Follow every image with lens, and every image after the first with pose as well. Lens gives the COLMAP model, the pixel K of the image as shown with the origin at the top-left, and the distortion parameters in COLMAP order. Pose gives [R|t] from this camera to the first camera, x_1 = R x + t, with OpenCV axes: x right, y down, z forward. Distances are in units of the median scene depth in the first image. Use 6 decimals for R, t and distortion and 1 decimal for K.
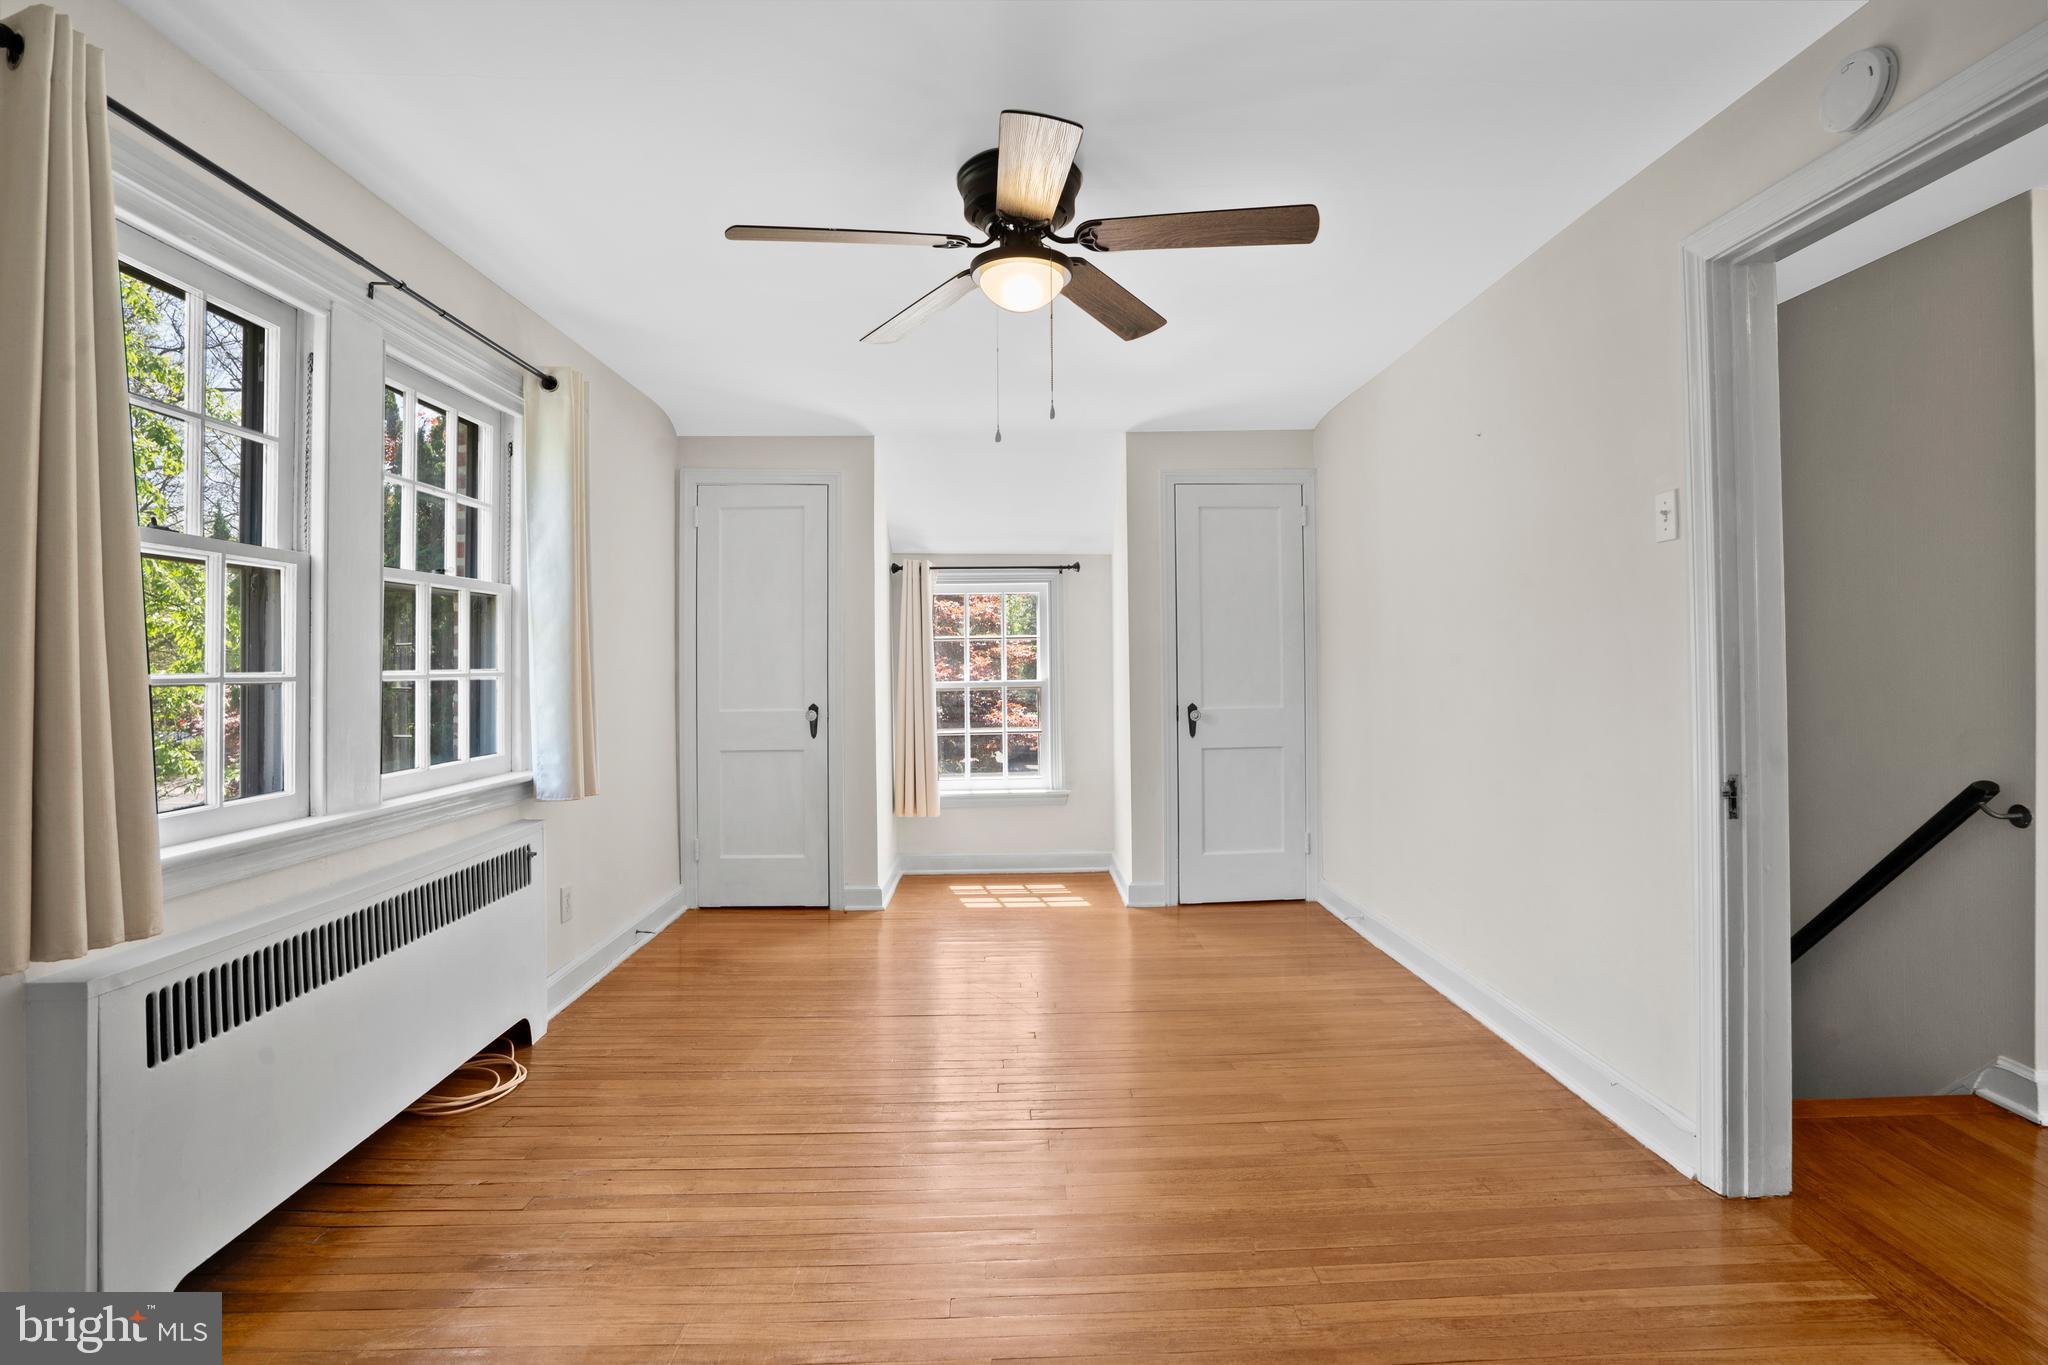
lens RADIAL K [[962.5, 0, 1020.8], [0, 962.5, 658.5], [0, 0, 1]] dist [-0.055378, 0.023889]
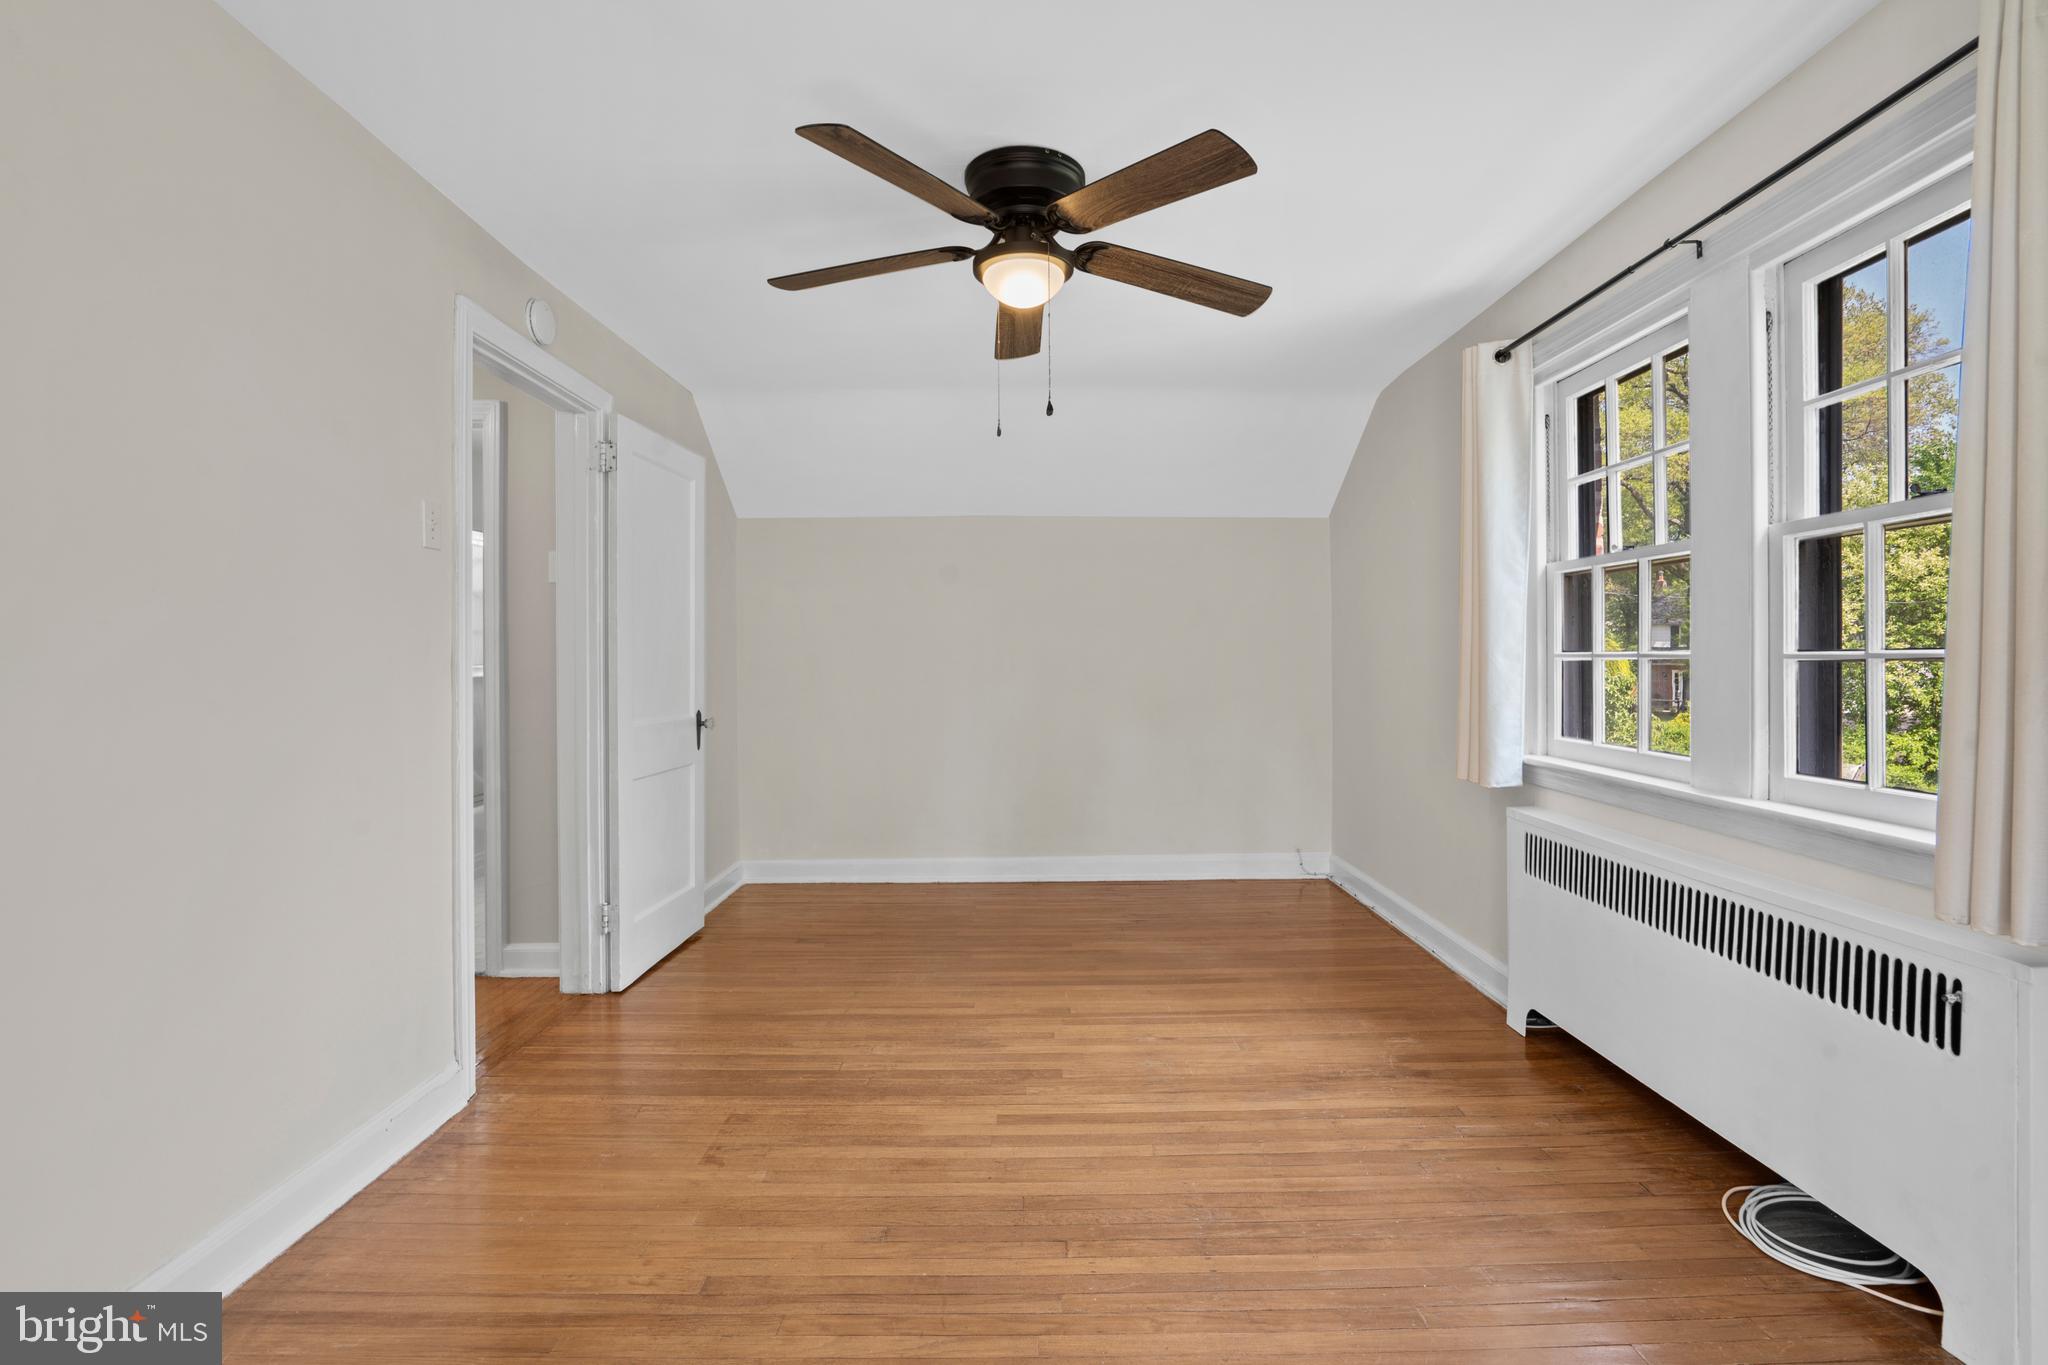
lens RADIAL K [[962.5, 0, 1020.8], [0, 962.5, 658.5], [0, 0, 1]] dist [-0.055378, 0.023889]
pose [[-0.999378, 0.020197, 0.028902, -0.026091], [0.020204, 0.999796, -0.000047, 0.008996], [-0.028897, 0.000537, -0.999582, 2.179525]]
